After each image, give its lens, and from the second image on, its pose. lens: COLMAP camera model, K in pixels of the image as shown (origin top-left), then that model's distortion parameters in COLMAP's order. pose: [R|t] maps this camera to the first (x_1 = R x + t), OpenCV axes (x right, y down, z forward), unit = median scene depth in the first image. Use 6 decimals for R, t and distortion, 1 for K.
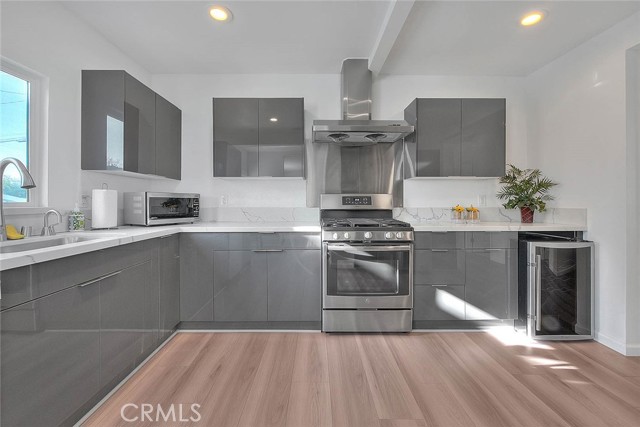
lens RADIAL K [[266.8, 0, 319.2], [0, 266.8, 210.3], [0, 0, 1]] dist [0.000108, 0.000021]
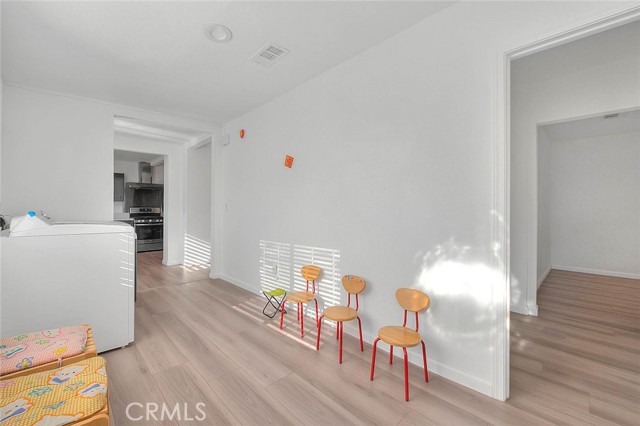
lens RADIAL K [[266.8, 0, 319.2], [0, 266.8, 209.8], [0, 0, 1]] dist [0.000108, 0.000021]
pose [[0.722748, 0.002829, 0.691106, -0.505618], [-0.001428, 0.999996, -0.002600, -0.036426], [-0.691110, 0.000892, 0.722749, -2.450259]]
